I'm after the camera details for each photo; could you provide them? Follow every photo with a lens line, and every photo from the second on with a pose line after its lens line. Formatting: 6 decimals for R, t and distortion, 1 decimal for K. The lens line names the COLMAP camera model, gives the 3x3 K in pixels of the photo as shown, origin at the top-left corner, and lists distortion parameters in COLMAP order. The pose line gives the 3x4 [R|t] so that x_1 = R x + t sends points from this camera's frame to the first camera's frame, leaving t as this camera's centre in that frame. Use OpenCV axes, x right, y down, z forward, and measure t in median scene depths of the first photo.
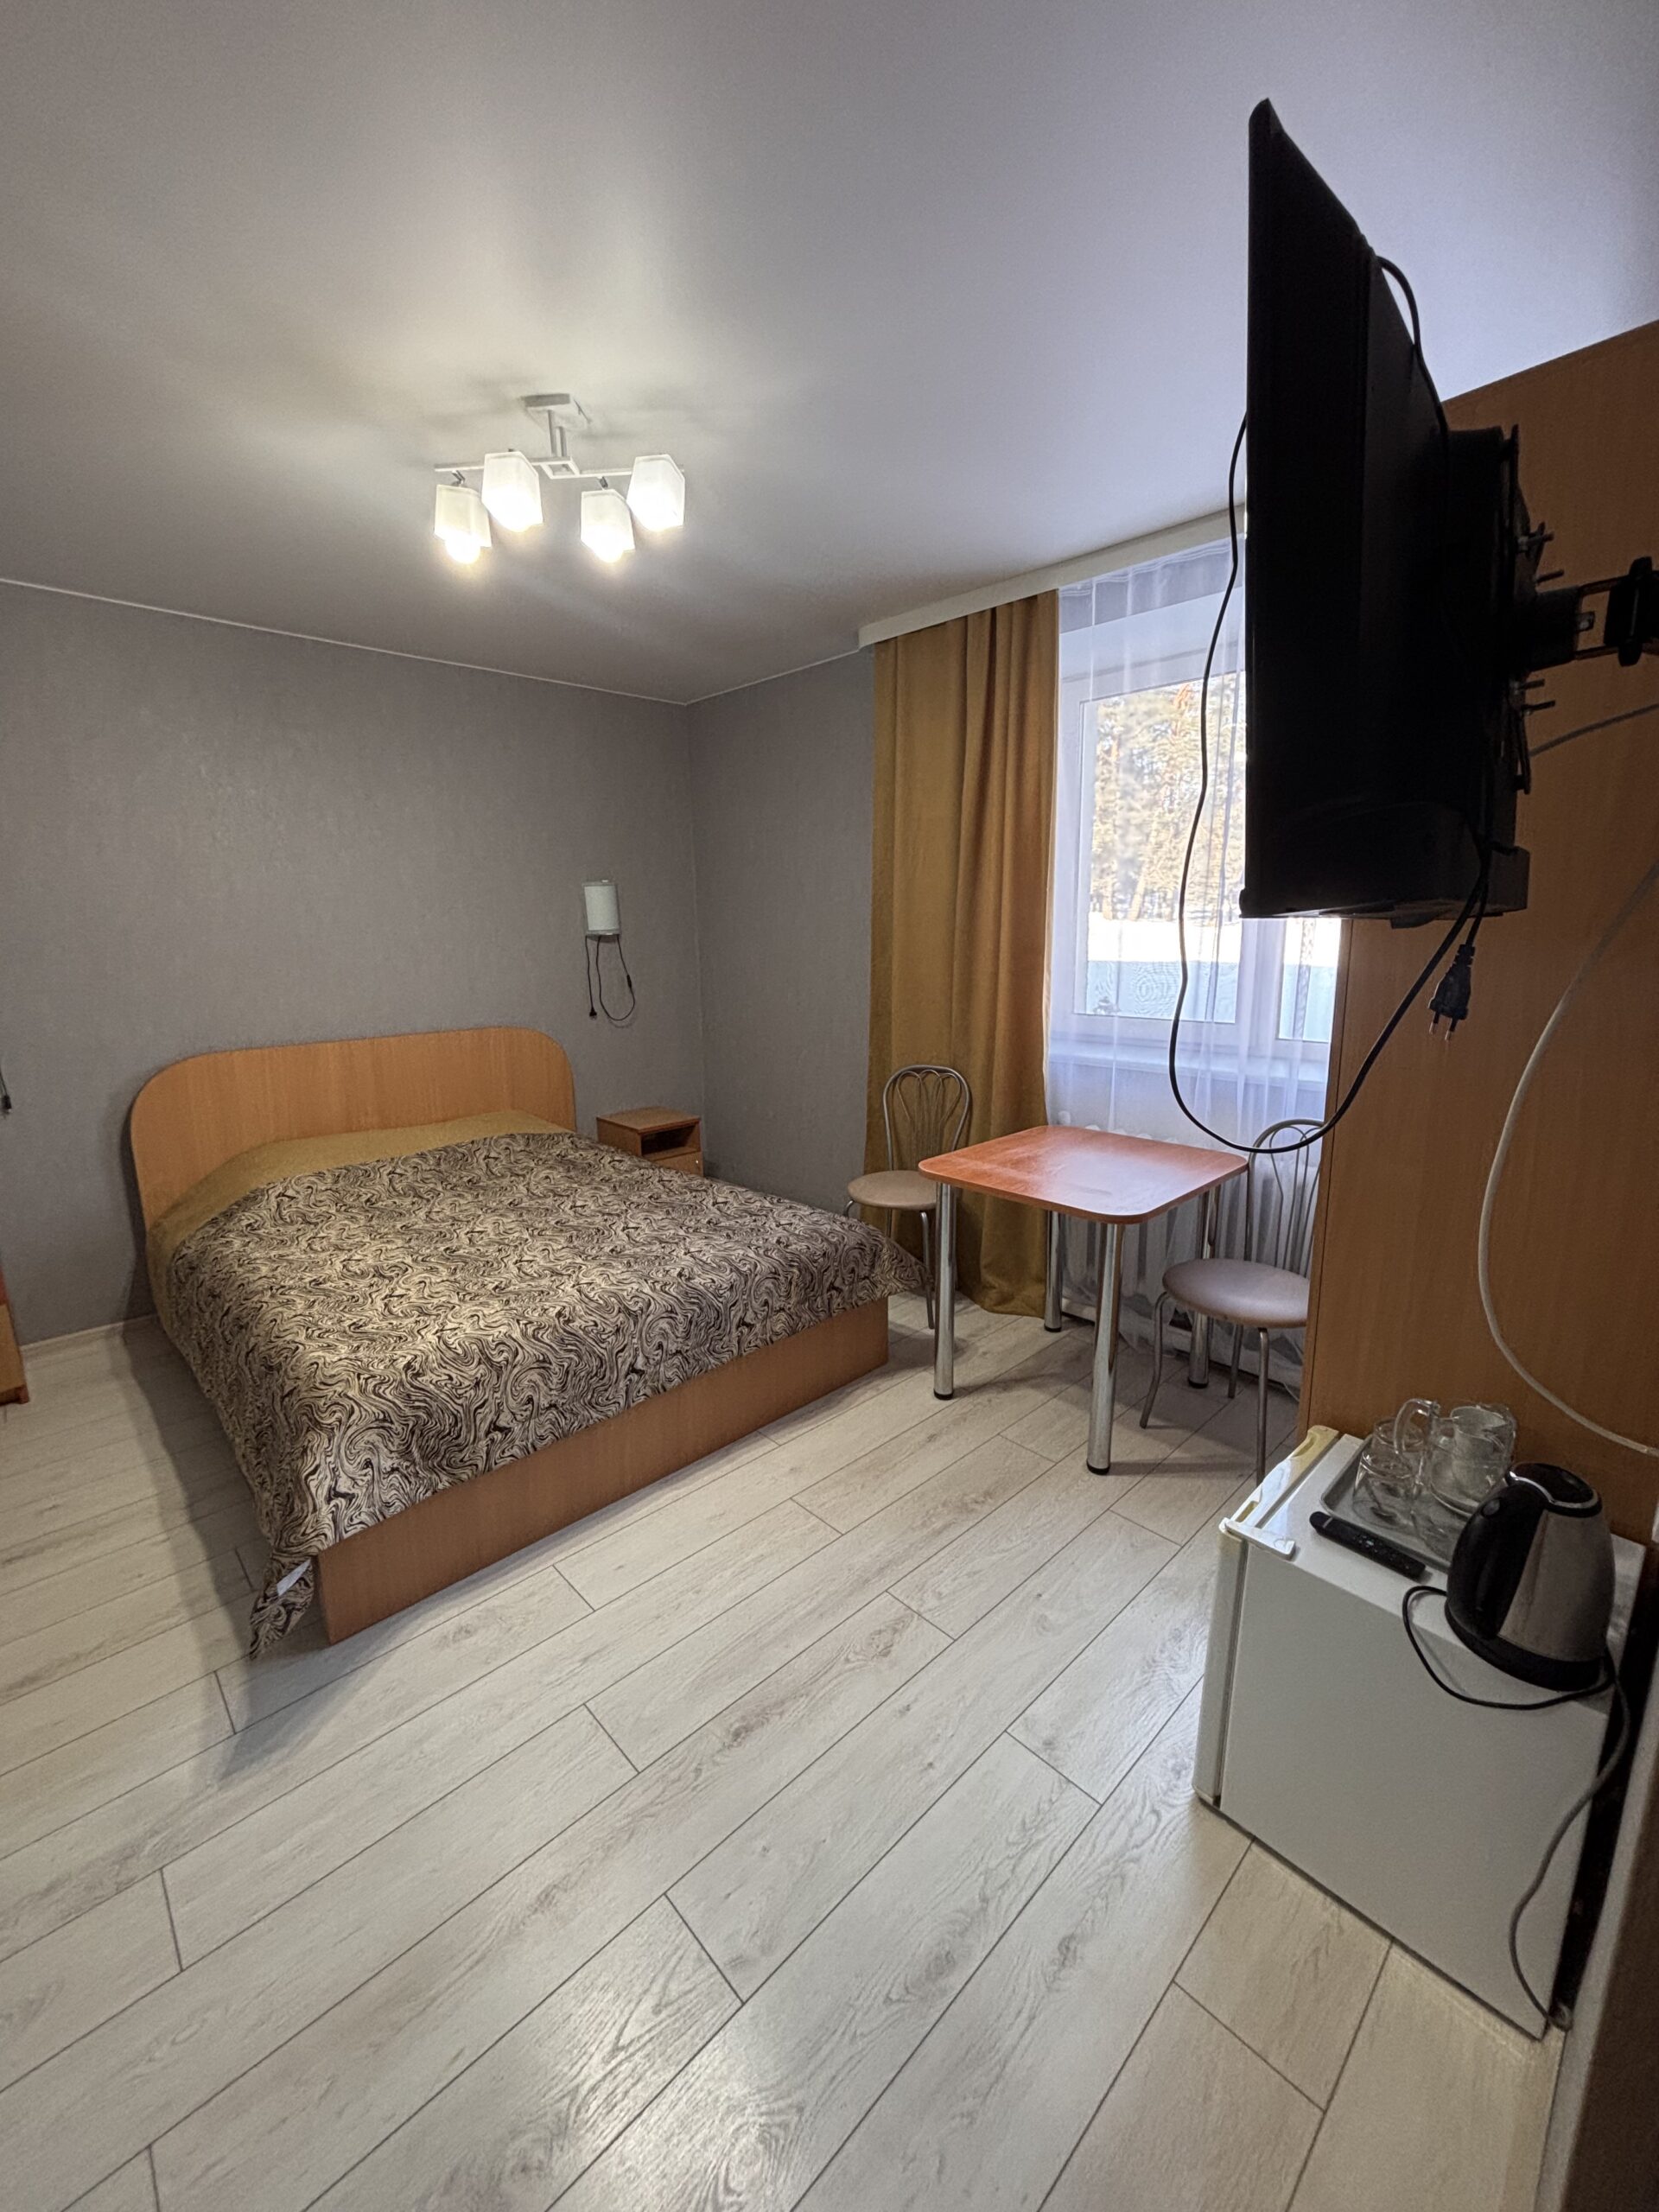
lens RADIAL K [[893.0, 0, 833.3], [0, 893.0, 1096.1], [0, 0, 1]] dist [0.000465, 0.000010]
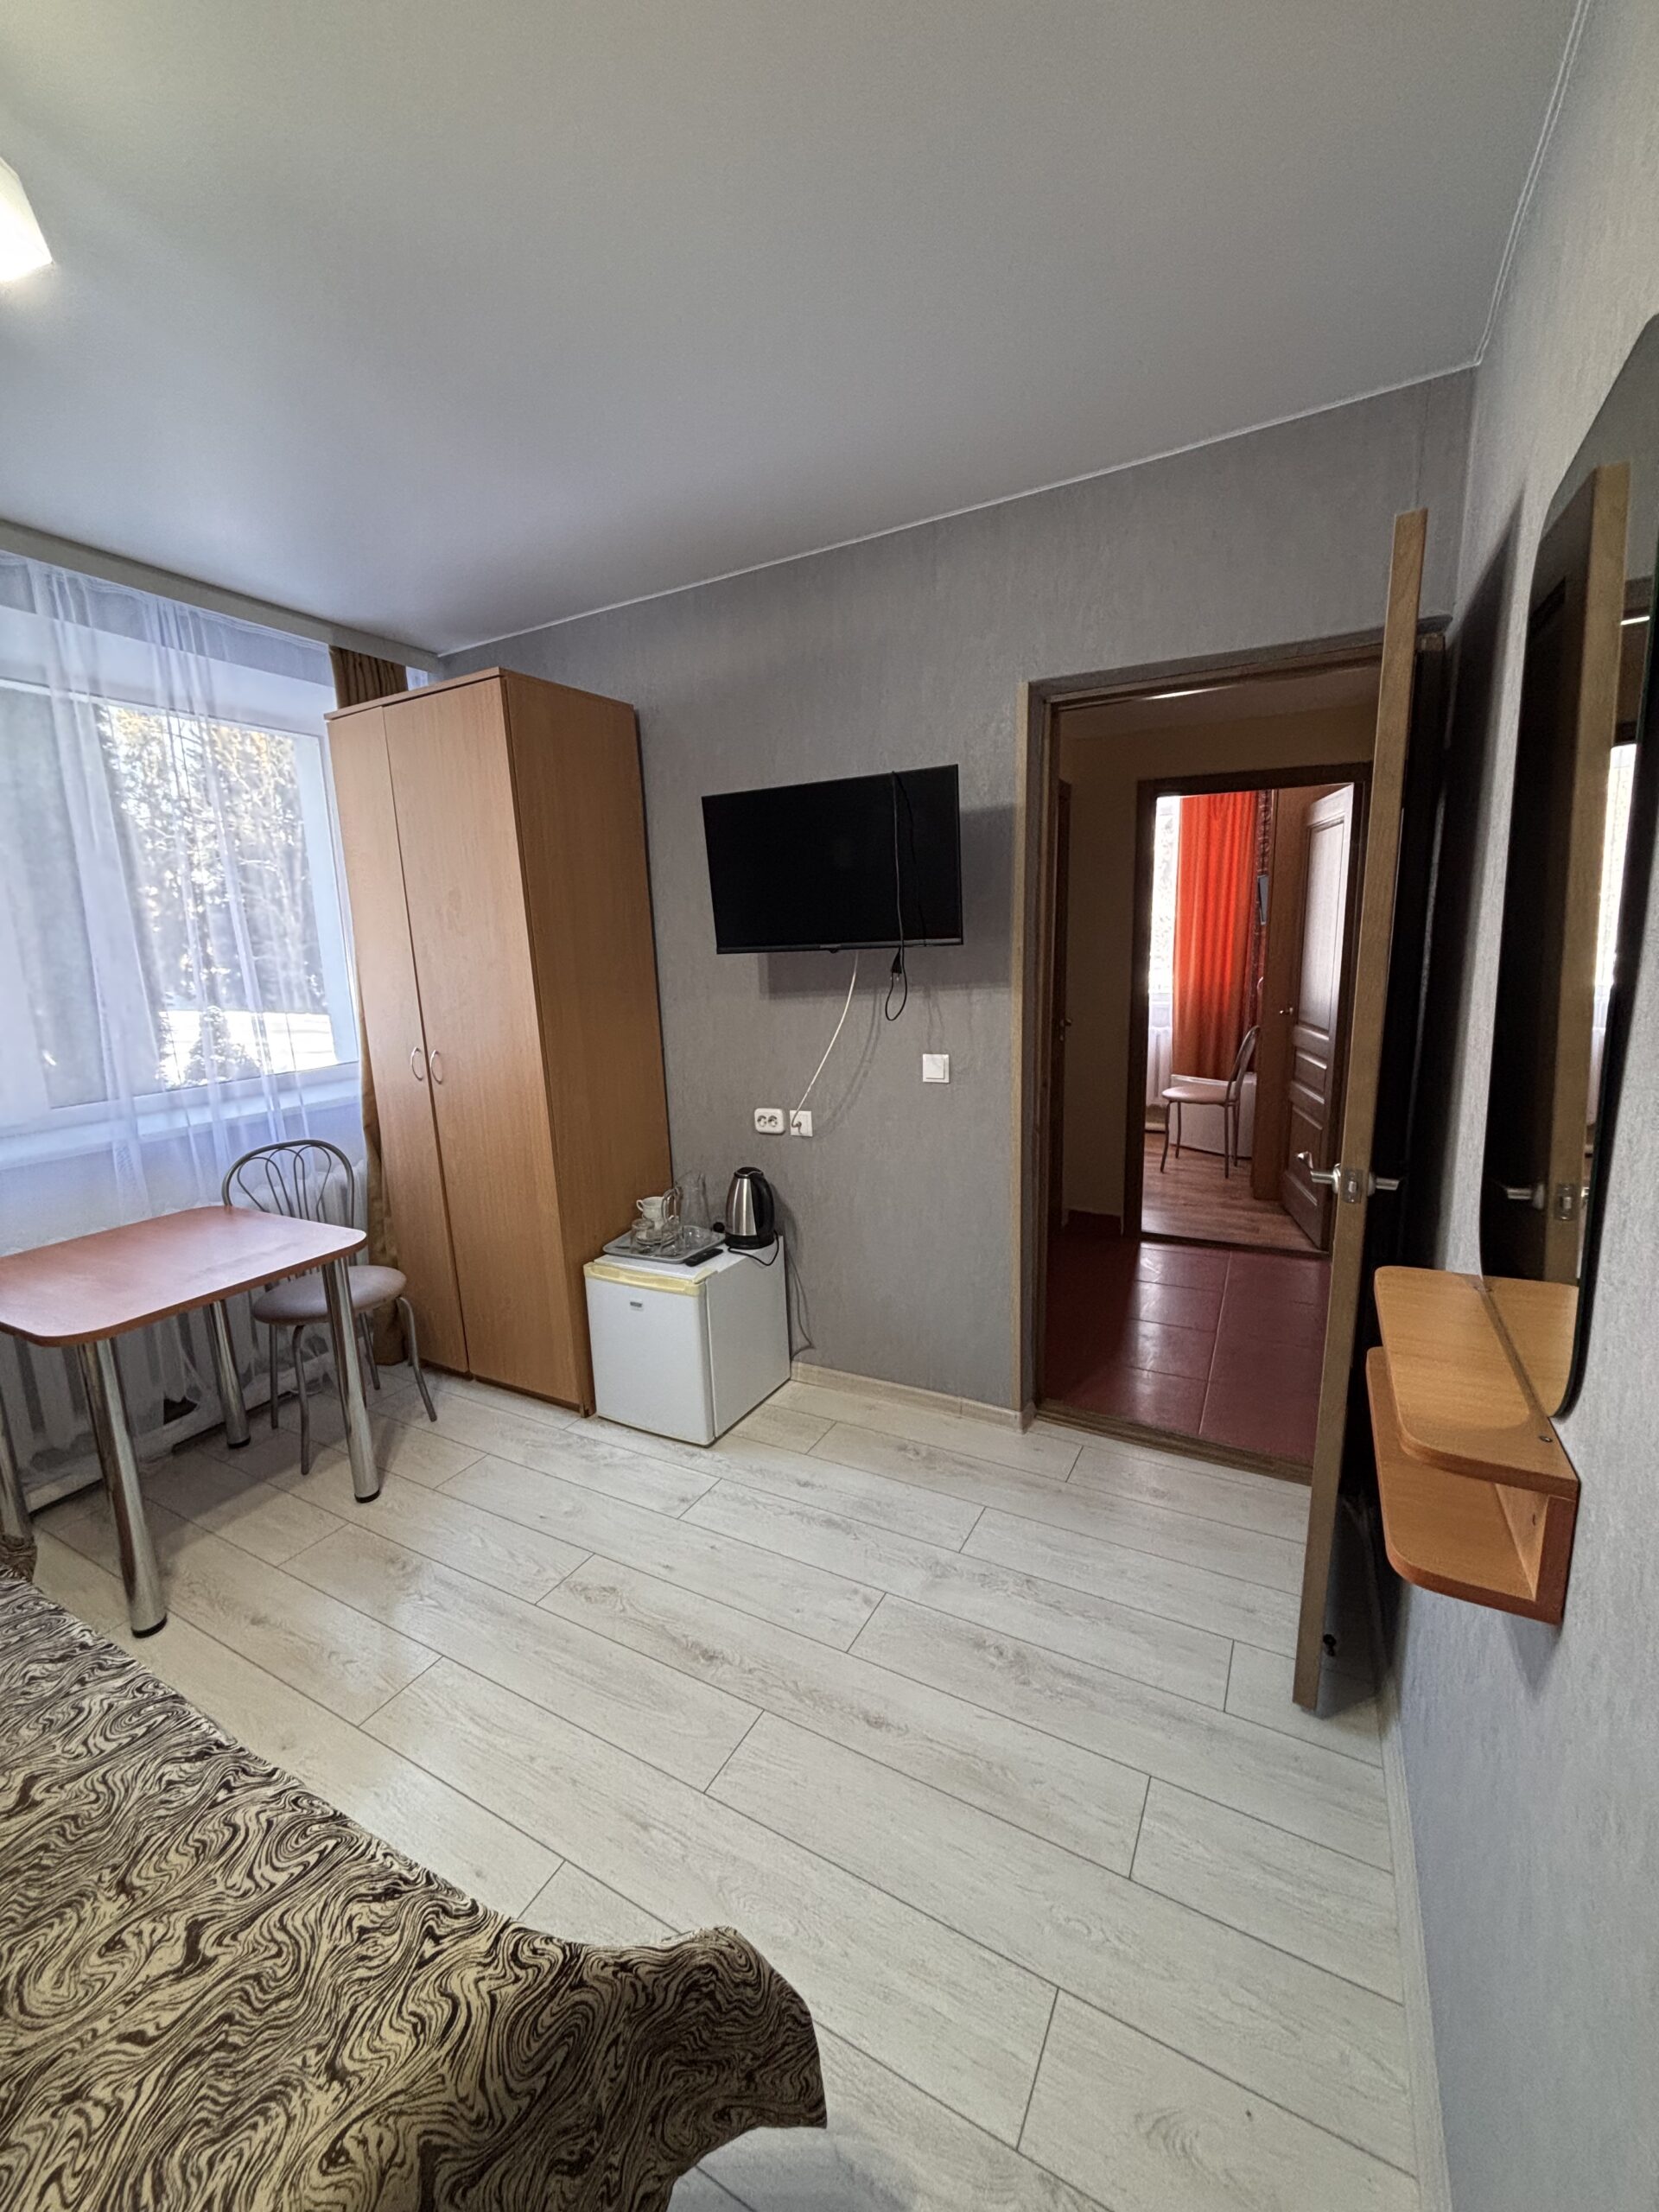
lens RADIAL K [[893.0, 0, 827.0], [0, 893.0, 1109.3], [0, 0, 1]] dist [0.000465, 0.000010]
pose [[-0.299584, -0.153876, 0.941579, -0.930034], [0.222029, 0.948567, 0.225661, -0.147162], [-0.927875, 0.276662, -0.250011, 0.790258]]
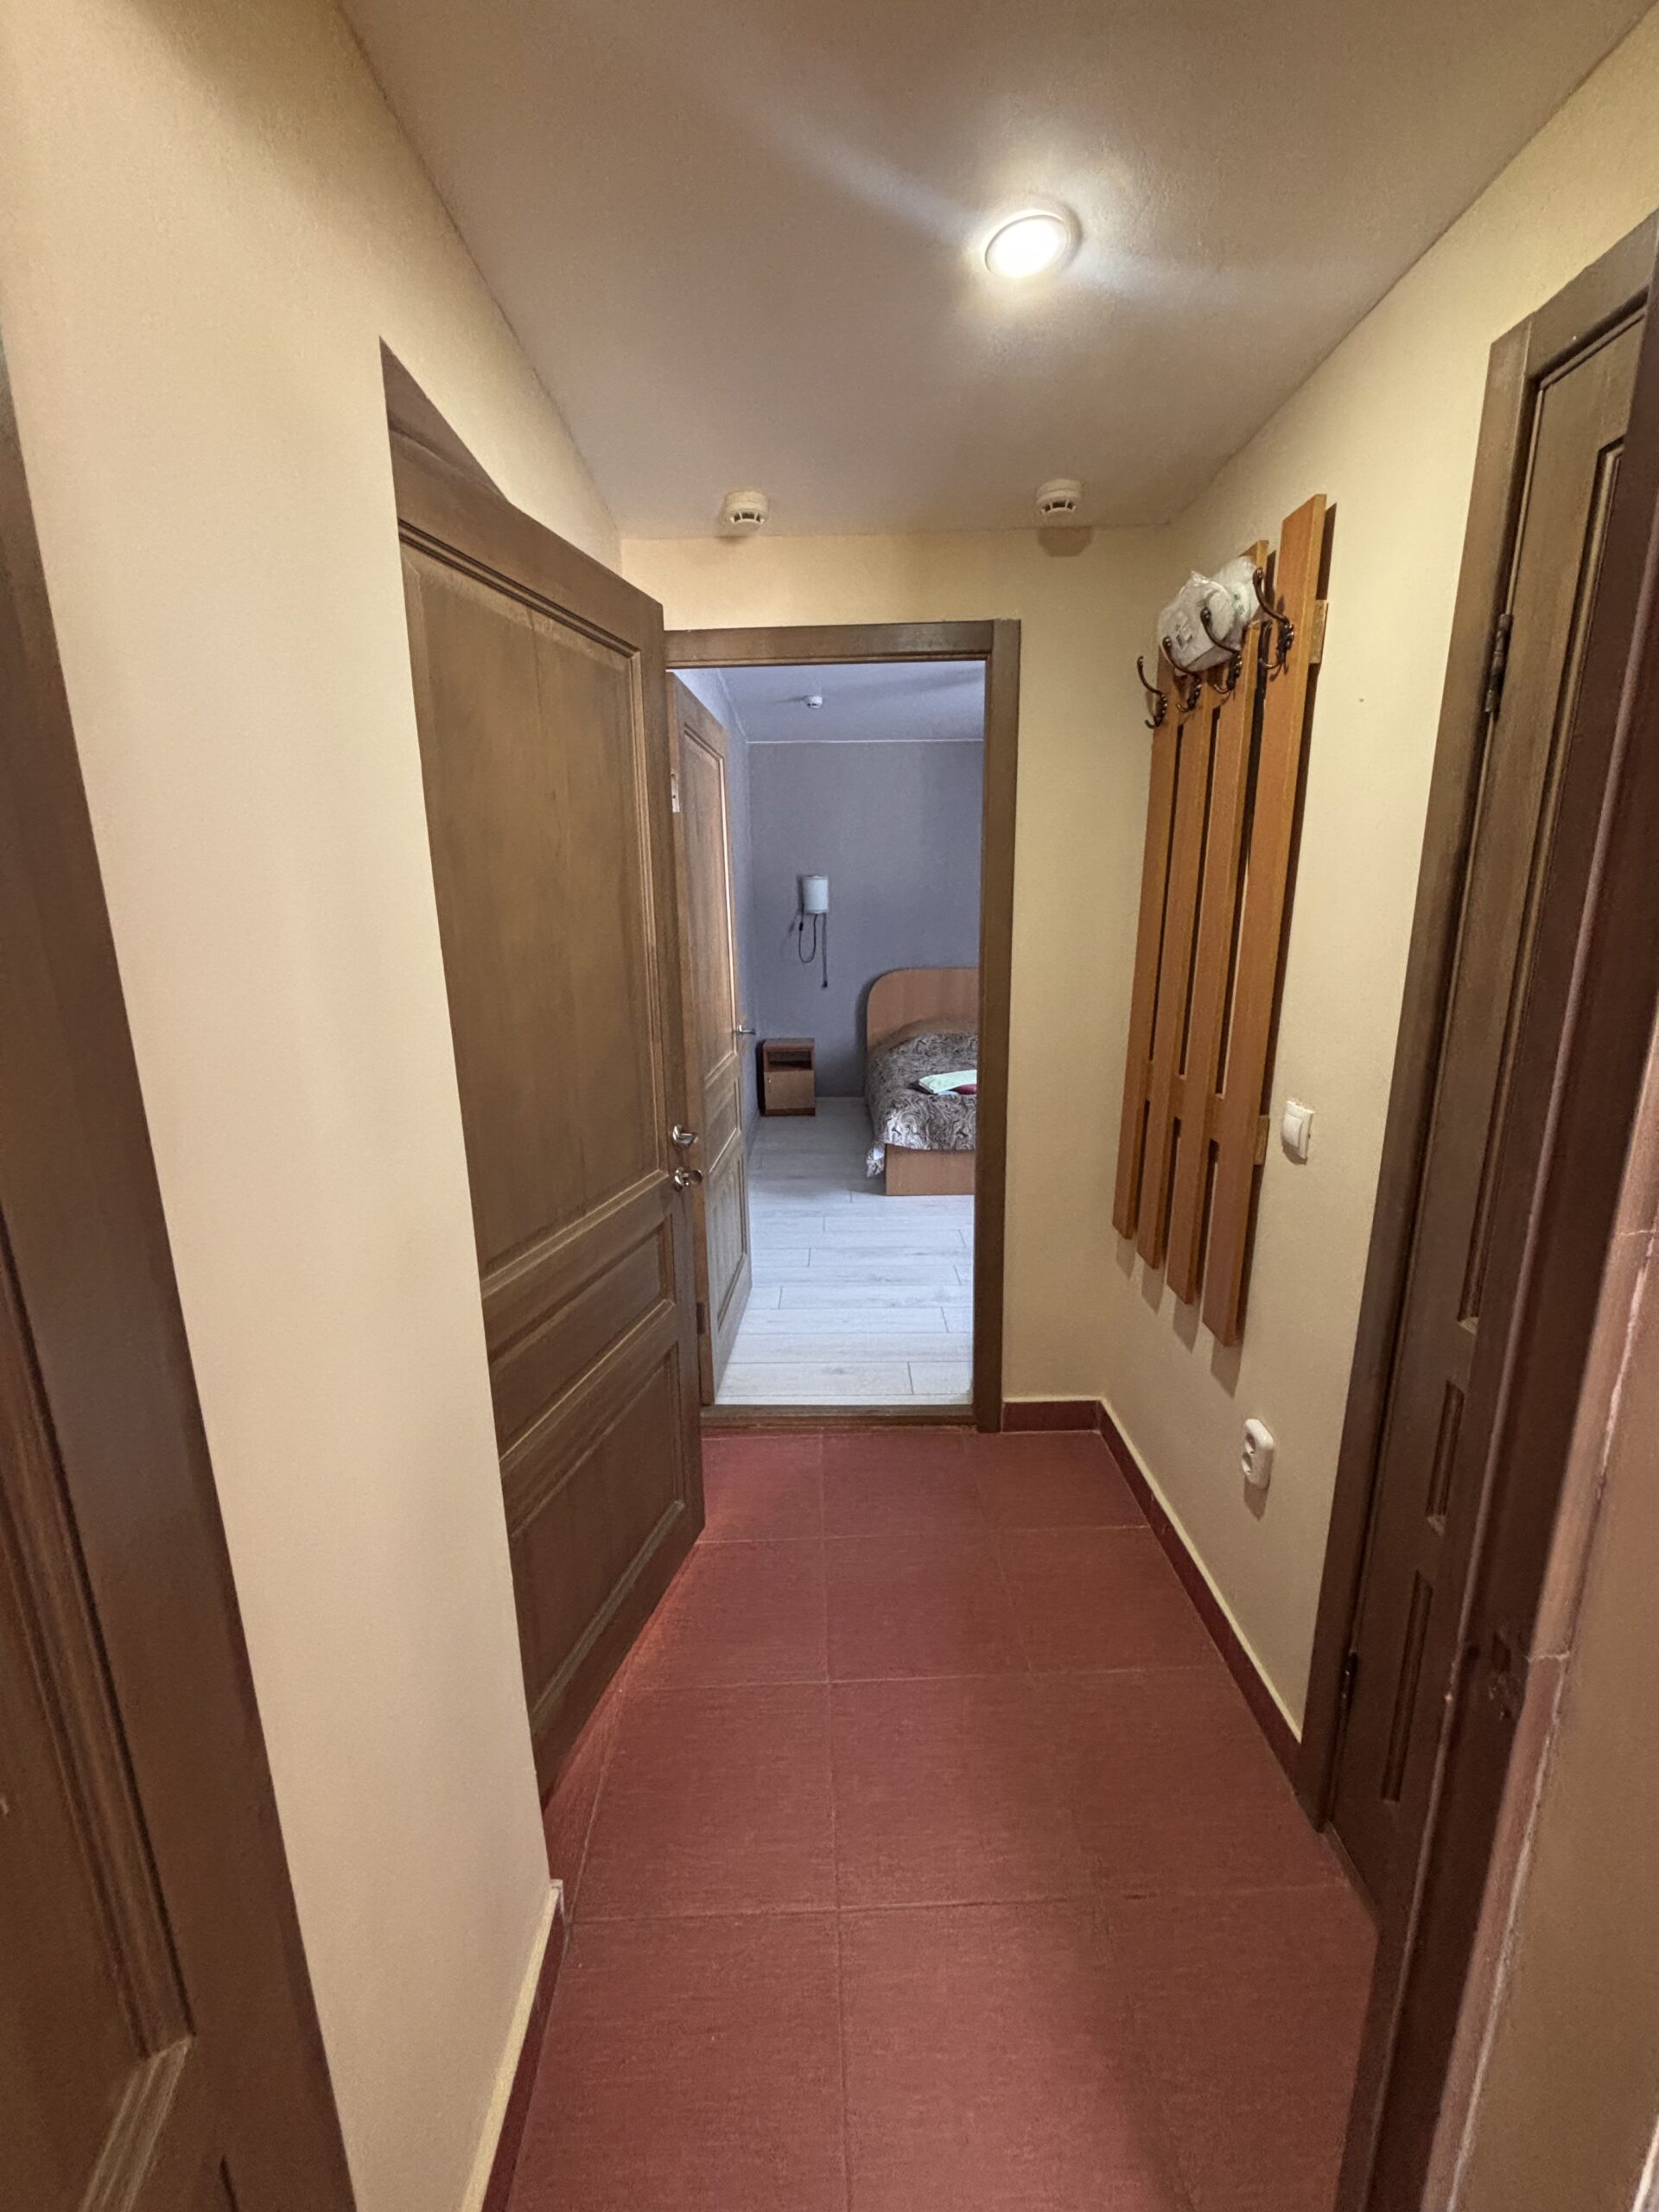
lens RADIAL K [[893.0, 0, 828.0], [0, 893.0, 1105.6], [0, 0, 1]] dist [0.000465, 0.000010]
pose [[0.718684, 0.158438, -0.677046, 0.918352], [-0.132344, 0.987063, 0.090504, 0.146201], [0.682626, 0.024559, 0.730355, -0.901073]]
